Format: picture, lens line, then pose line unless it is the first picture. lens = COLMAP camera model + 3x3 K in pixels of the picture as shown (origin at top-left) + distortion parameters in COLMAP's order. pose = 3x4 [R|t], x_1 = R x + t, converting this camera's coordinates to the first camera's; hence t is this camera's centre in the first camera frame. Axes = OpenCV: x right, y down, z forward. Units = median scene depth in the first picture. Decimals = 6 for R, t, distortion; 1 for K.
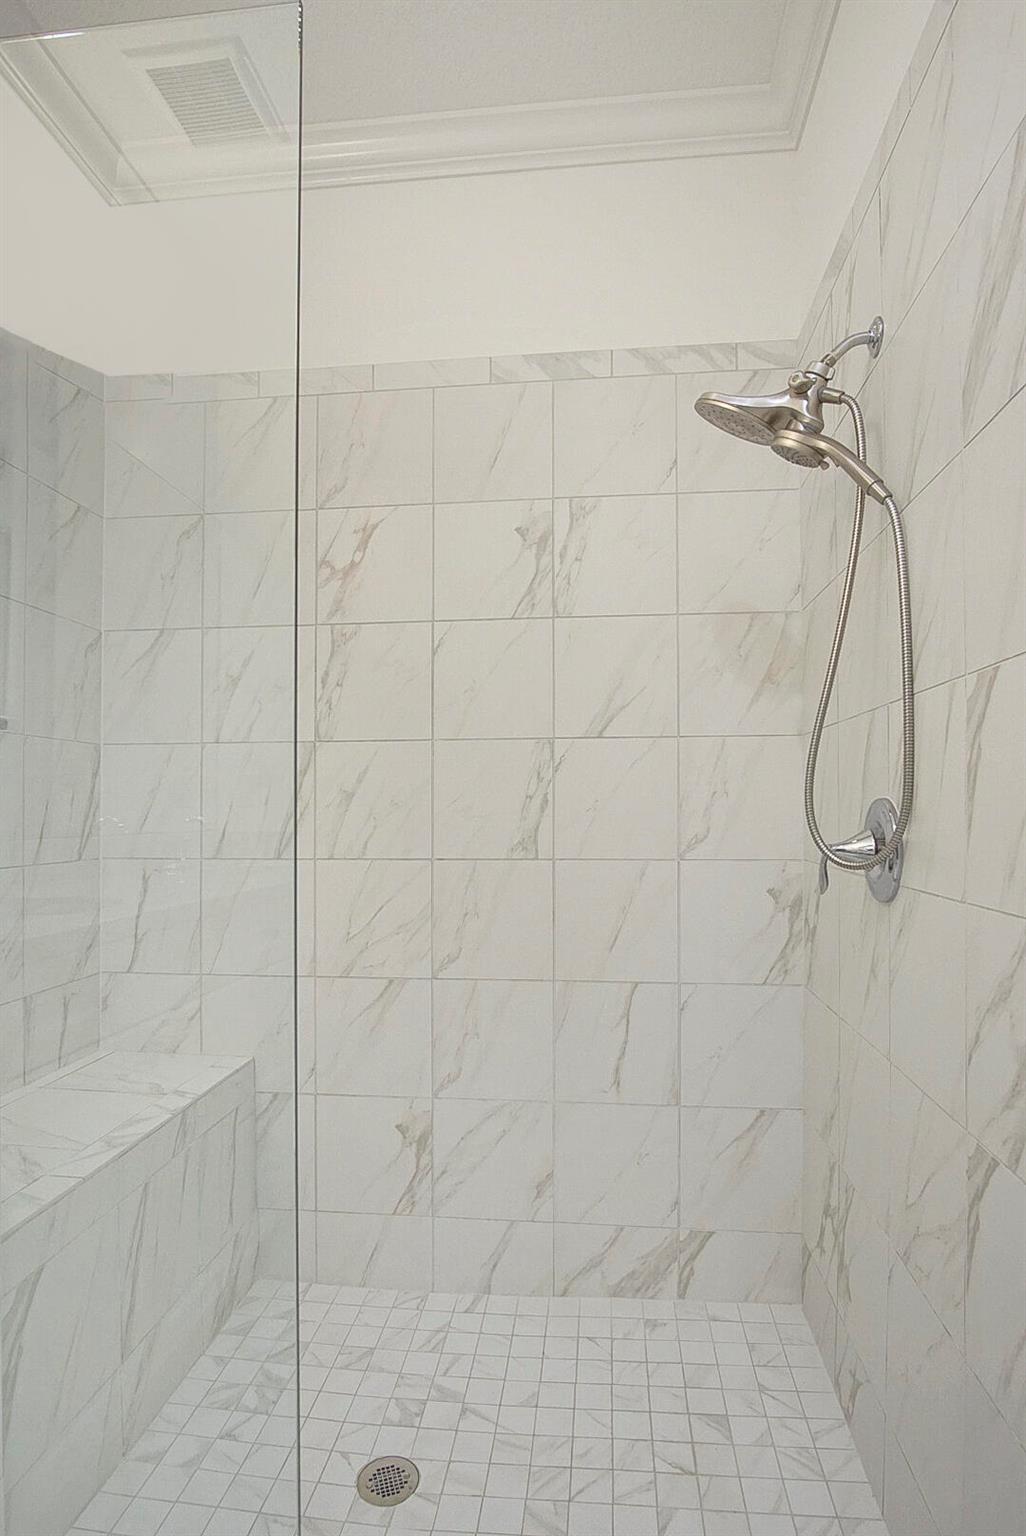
lens RADIAL K [[786.6, 0, 482.2], [0, 786.6, 812.9], [0, 0, 1]] dist [-0.025523, 0.000419]
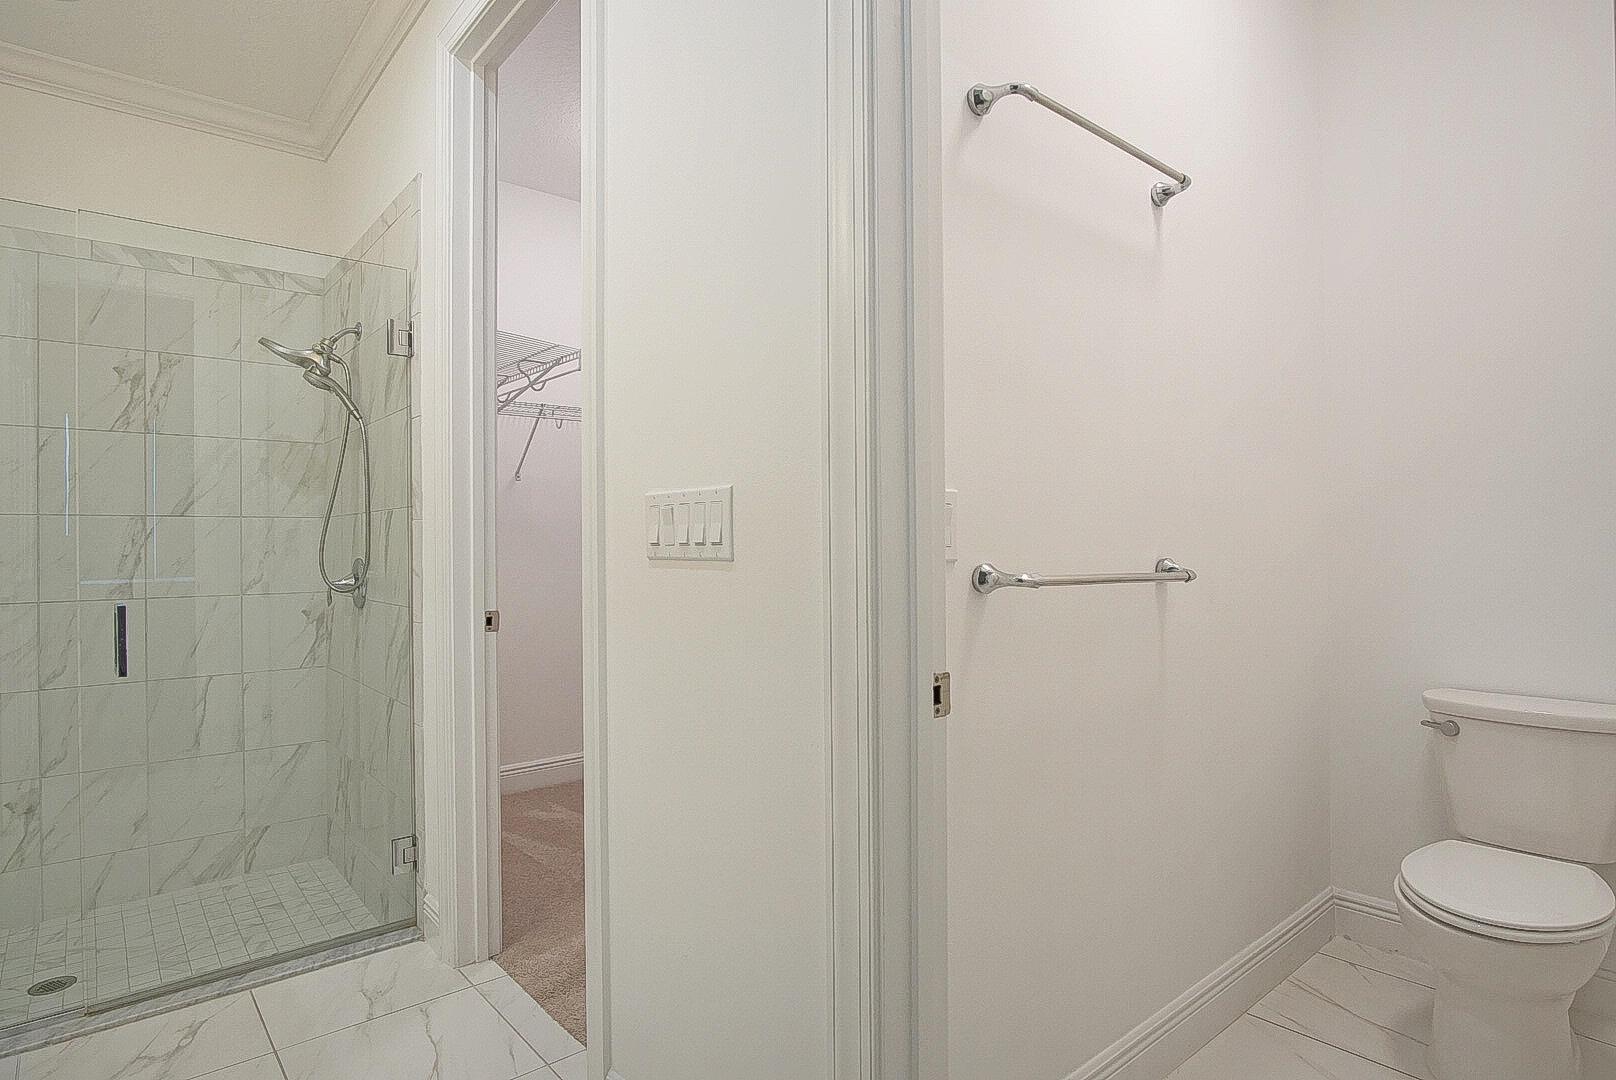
lens RADIAL K [[870.0, 0, 790.8], [0, 870.0, 542.8], [0, 0, 1]] dist [-0.029046, 0.008408]
pose [[0.659530, 0.001131, 0.751678, -0.322940], [0.006425, 0.999954, -0.007141, -0.025871], [-0.751651, 0.009539, 0.659492, -0.973335]]
